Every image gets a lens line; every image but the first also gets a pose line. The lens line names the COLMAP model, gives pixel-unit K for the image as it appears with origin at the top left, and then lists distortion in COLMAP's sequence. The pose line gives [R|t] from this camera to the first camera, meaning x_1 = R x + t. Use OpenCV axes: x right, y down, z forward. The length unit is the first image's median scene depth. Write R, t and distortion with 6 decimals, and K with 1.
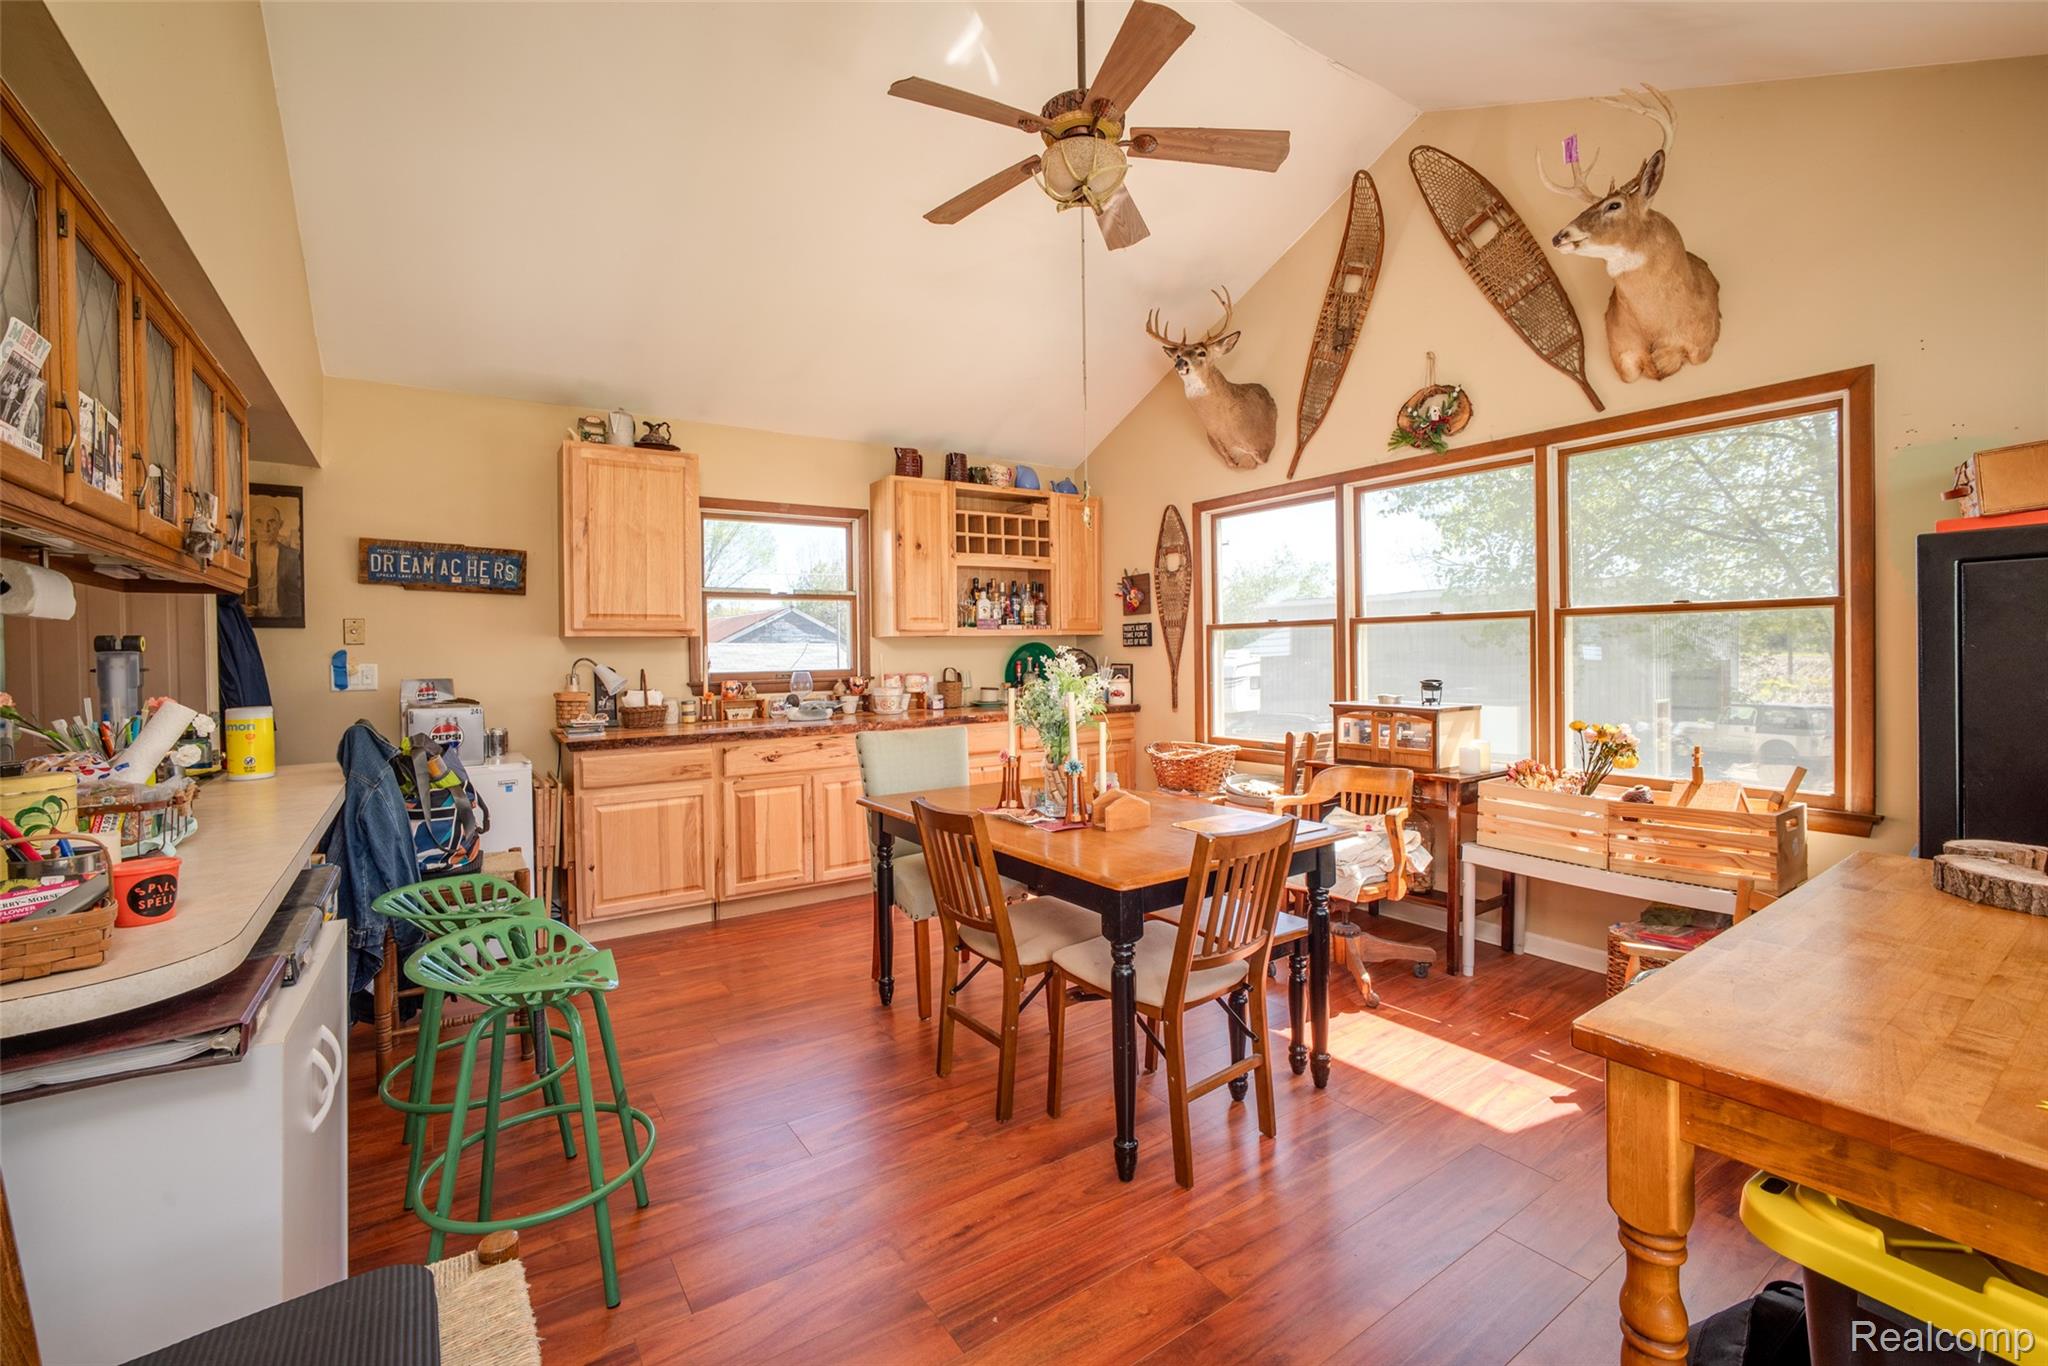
lens RADIAL K [[862.8, 0, 1025.3], [0, 862.8, 679.9], [0, 0, 1]] dist [-0.038447, 0.015014]
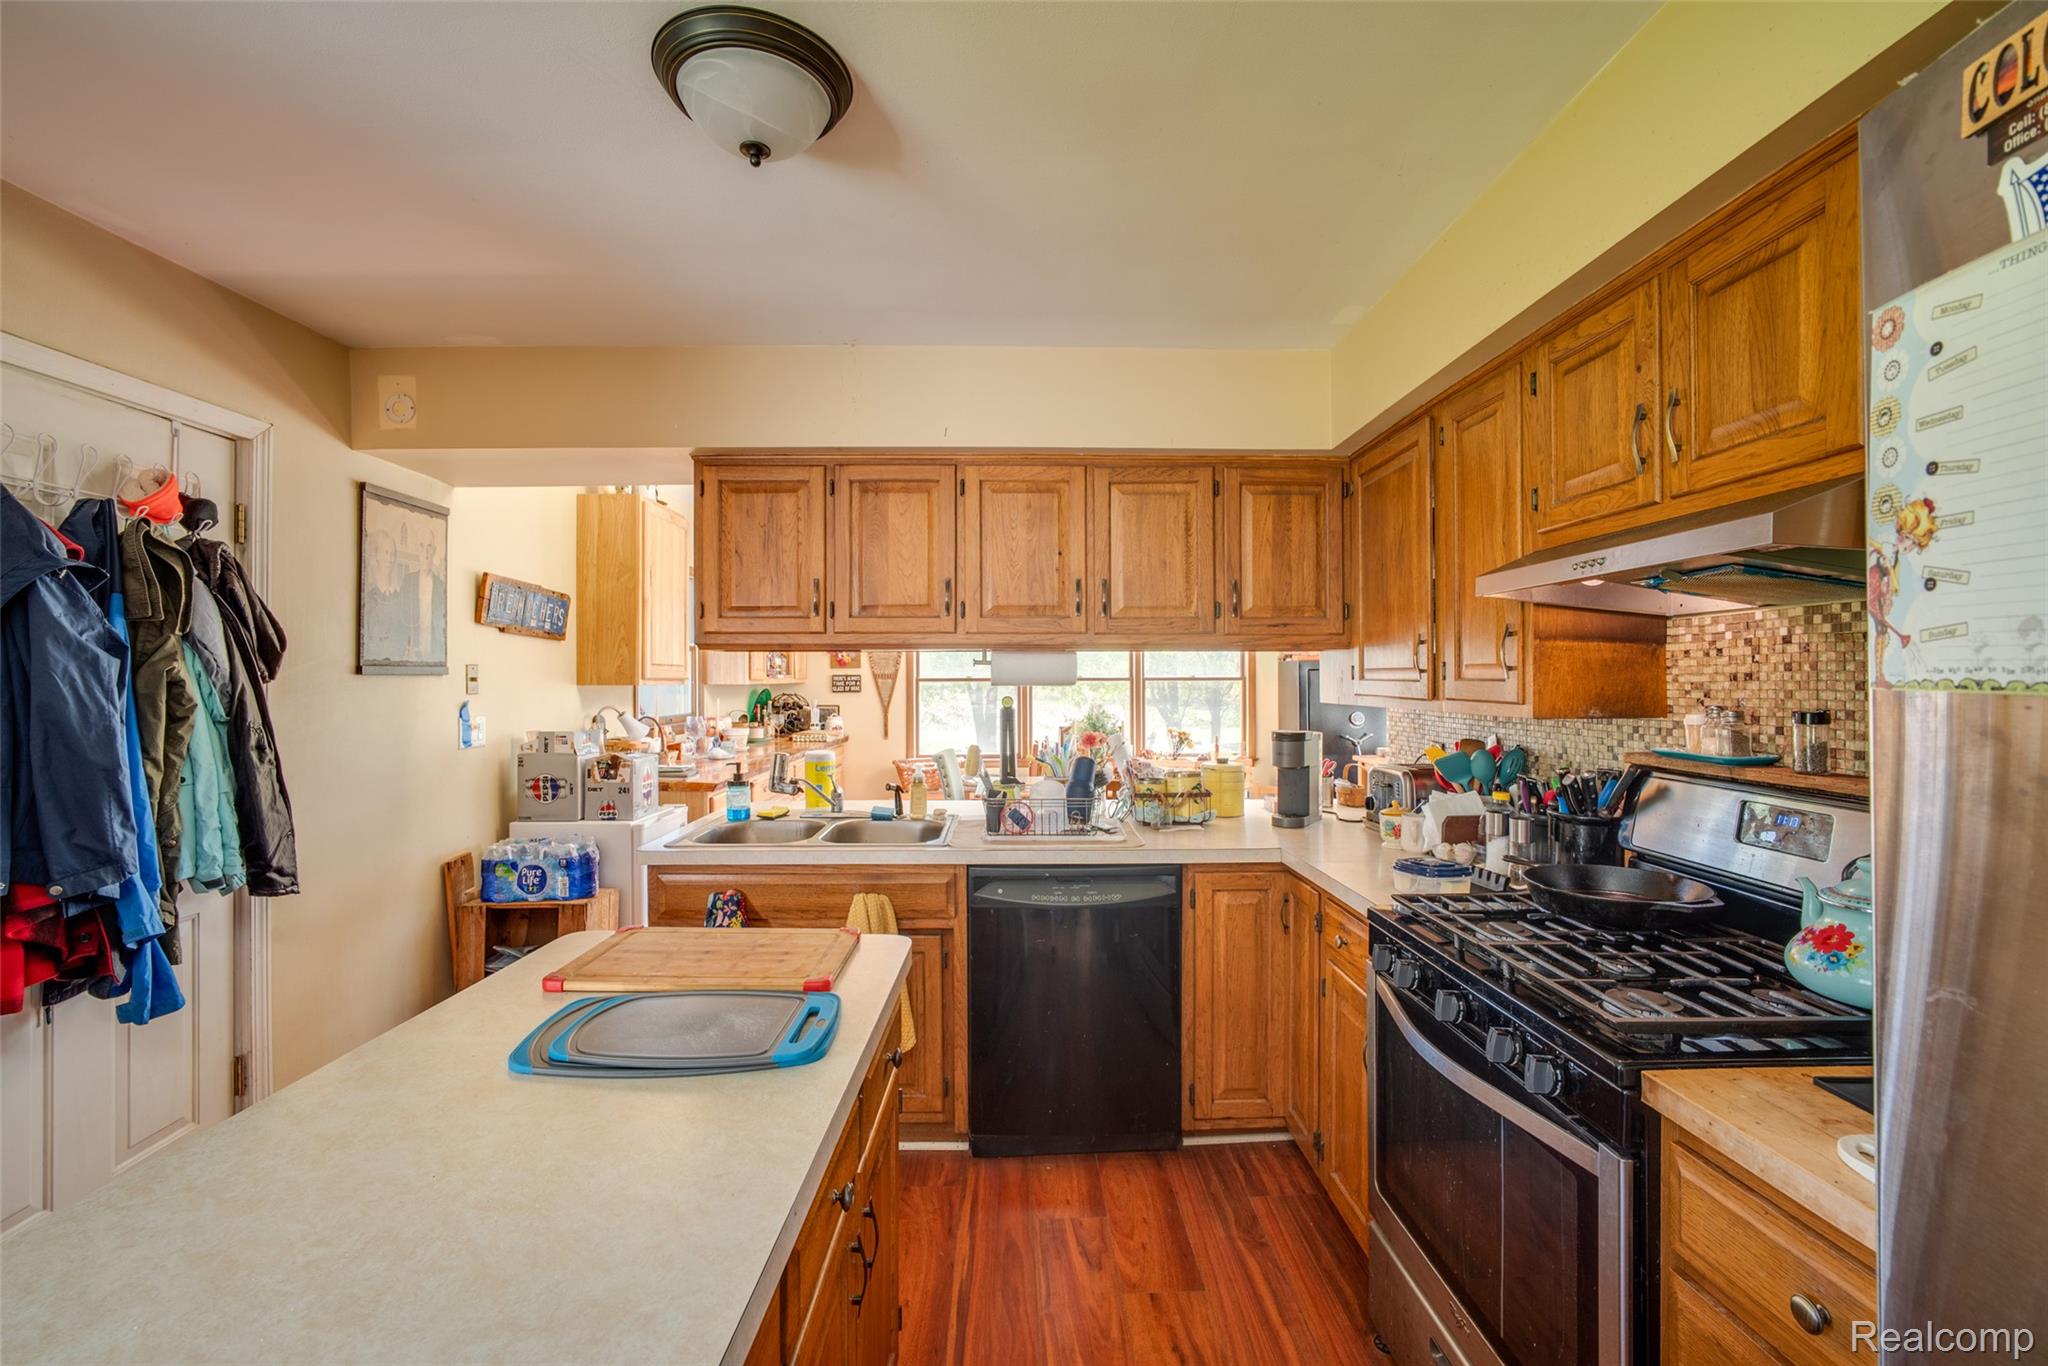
lens RADIAL K [[862.8, 0, 1025.3], [0, 862.8, 679.9], [0, 0, 1]] dist [-0.038447, 0.015014]
pose [[0.553130, 0.011516, 0.833015, -1.167127], [0.023637, 0.999285, -0.029510, -0.017708], [-0.832760, 0.036013, 0.552462, 0.054982]]
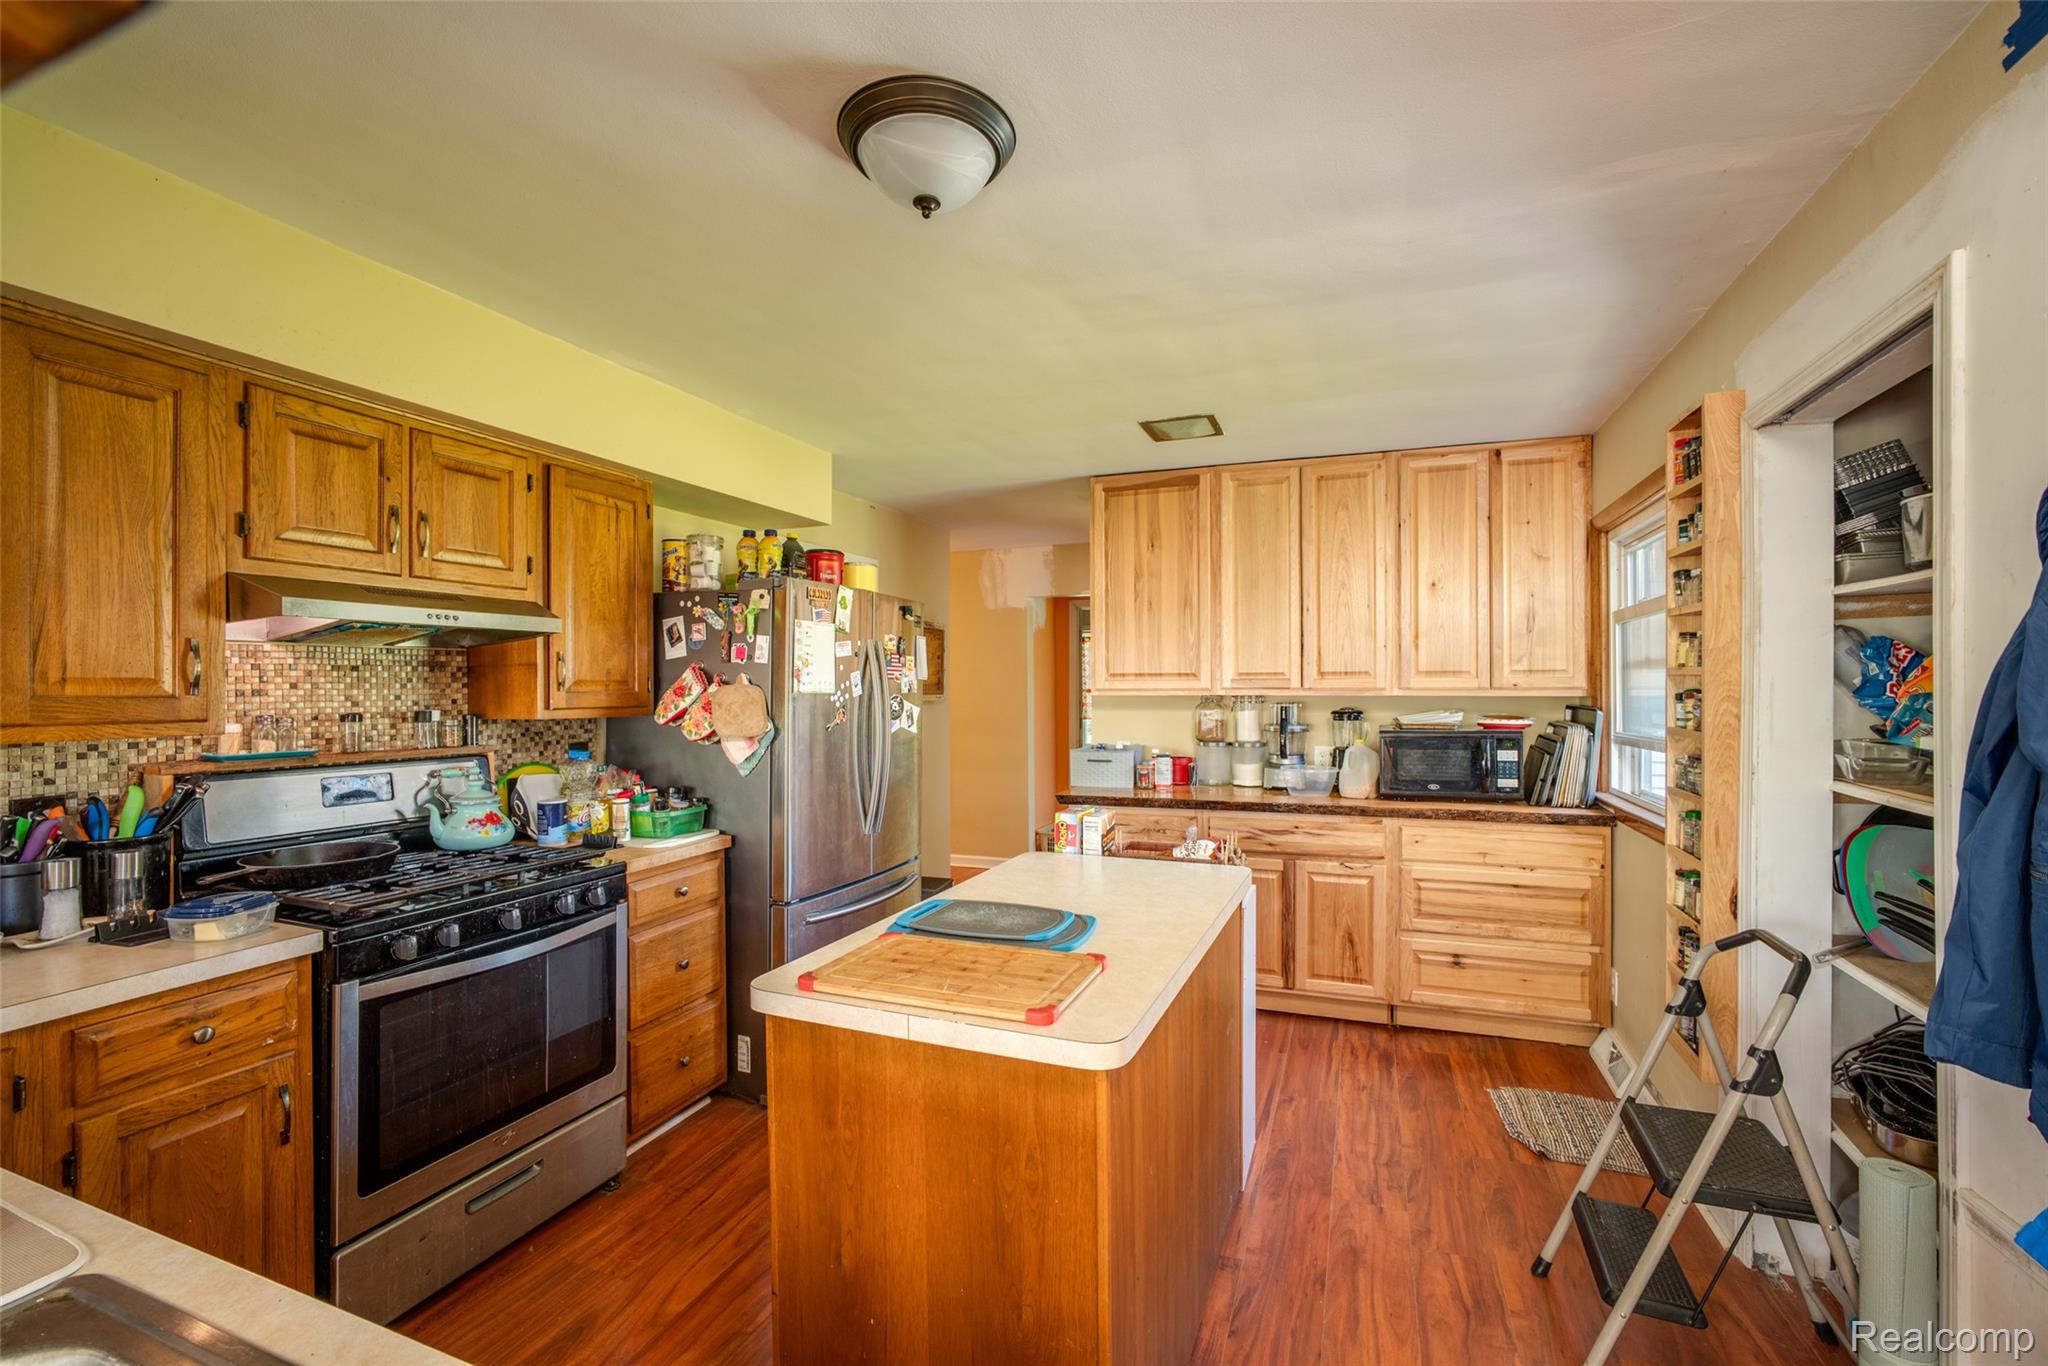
lens RADIAL K [[862.8, 0, 1025.3], [0, 862.8, 679.9], [0, 0, 1]] dist [-0.038447, 0.015014]
pose [[-0.832213, 0.012335, -0.554319, -0.736267], [-0.004247, 0.999581, 0.028620, -0.049327], [0.554440, 0.026172, -0.831812, 0.721633]]
